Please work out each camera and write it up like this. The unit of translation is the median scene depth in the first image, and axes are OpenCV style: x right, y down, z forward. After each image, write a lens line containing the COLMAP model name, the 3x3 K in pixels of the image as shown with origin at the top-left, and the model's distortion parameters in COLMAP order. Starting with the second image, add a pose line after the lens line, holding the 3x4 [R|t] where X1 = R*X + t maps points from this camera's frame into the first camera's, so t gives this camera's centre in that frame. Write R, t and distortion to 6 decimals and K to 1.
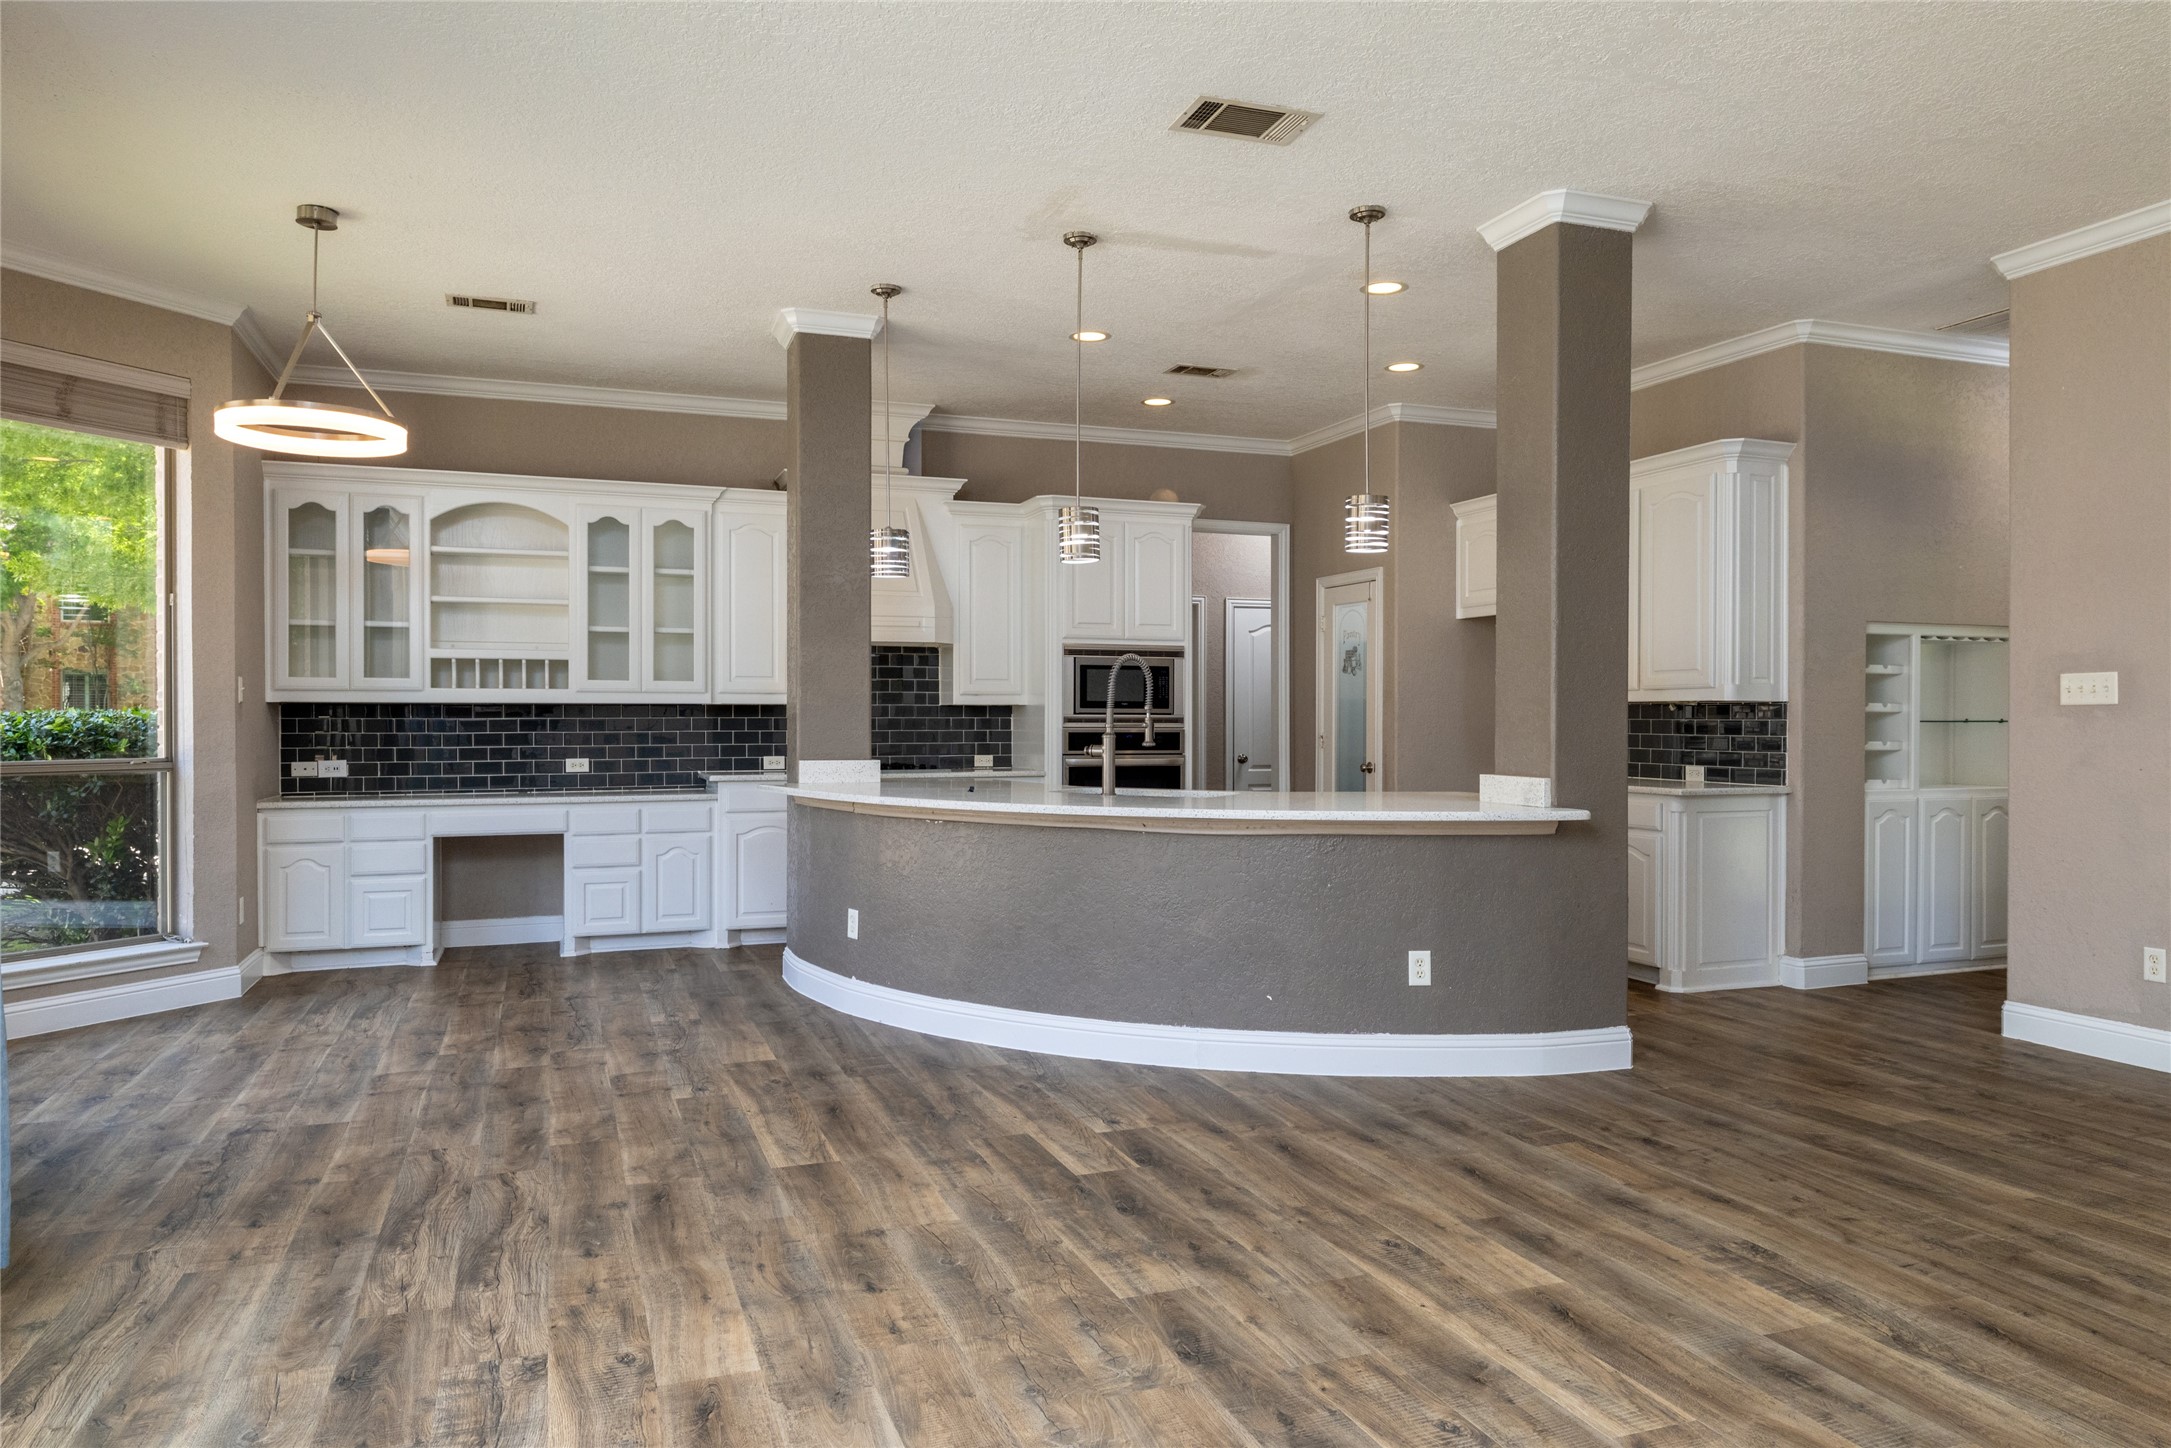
lens RADIAL K [[1421.4, 0, 1085.5], [0, 1421.4, 724.0], [0, 0, 1]] dist [0.018251, 0.002559]
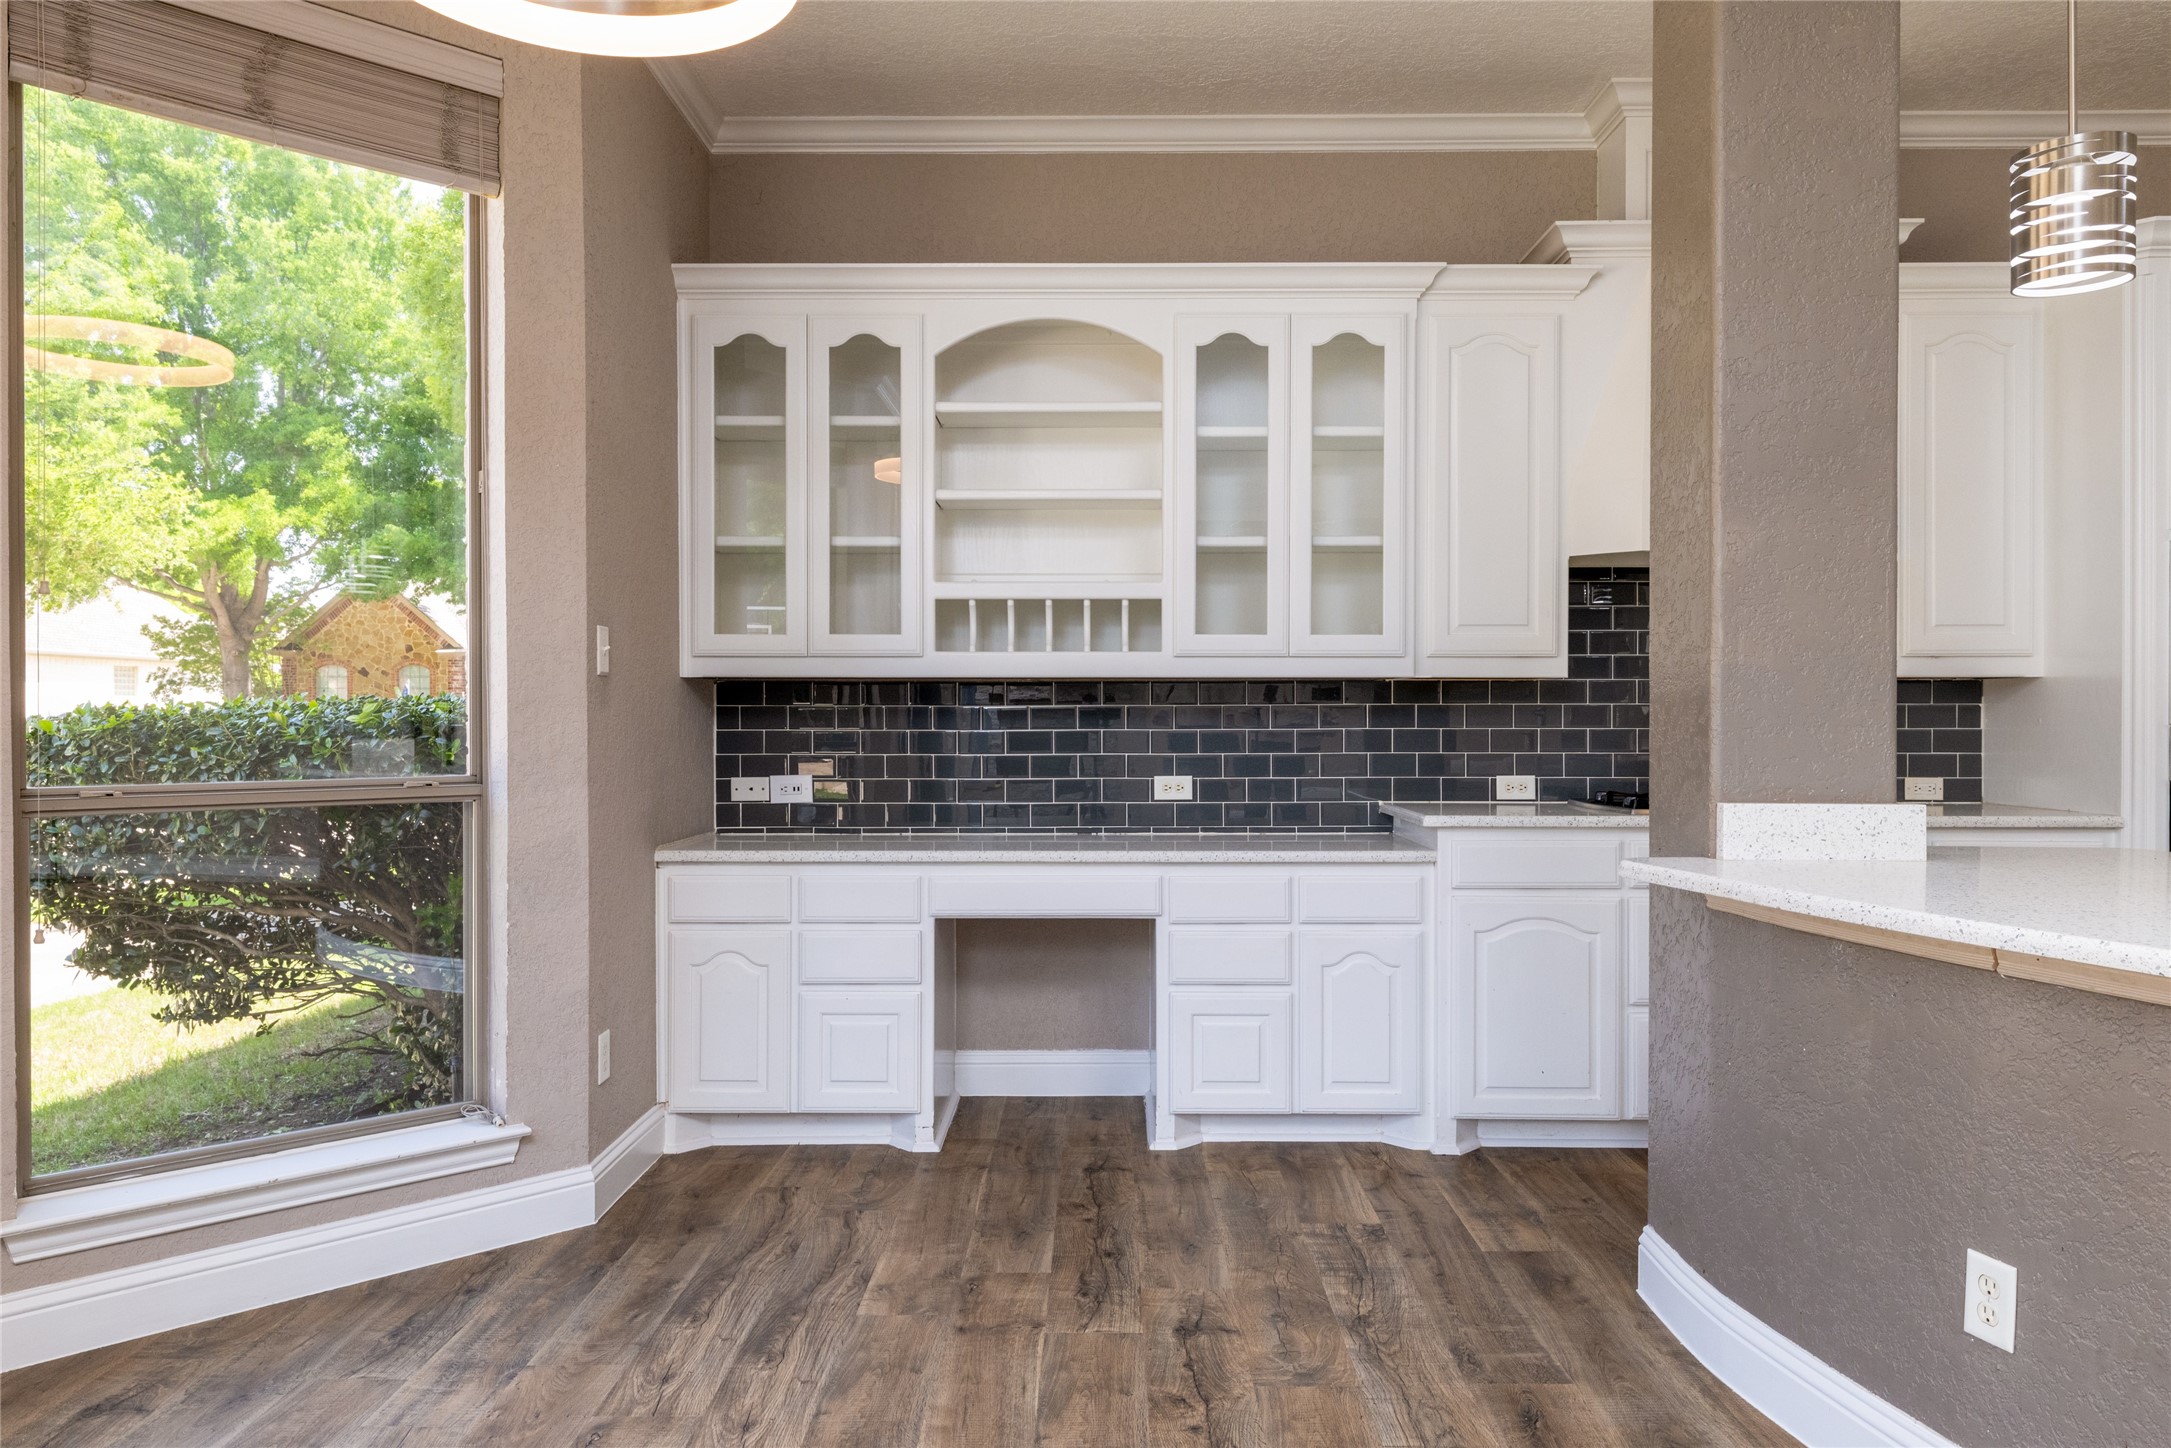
lens RADIAL K [[1437.4, 0, 1082.0], [0, 1437.4, 719.8], [0, 0, 1]] dist [-0.001459, -0.005634]
pose [[0.925987, 0.000315, -0.377555, -0.184794], [-0.000936, 0.999998, -0.001463, 0.002736], [0.377554, 0.001708, 0.925986, 0.482239]]
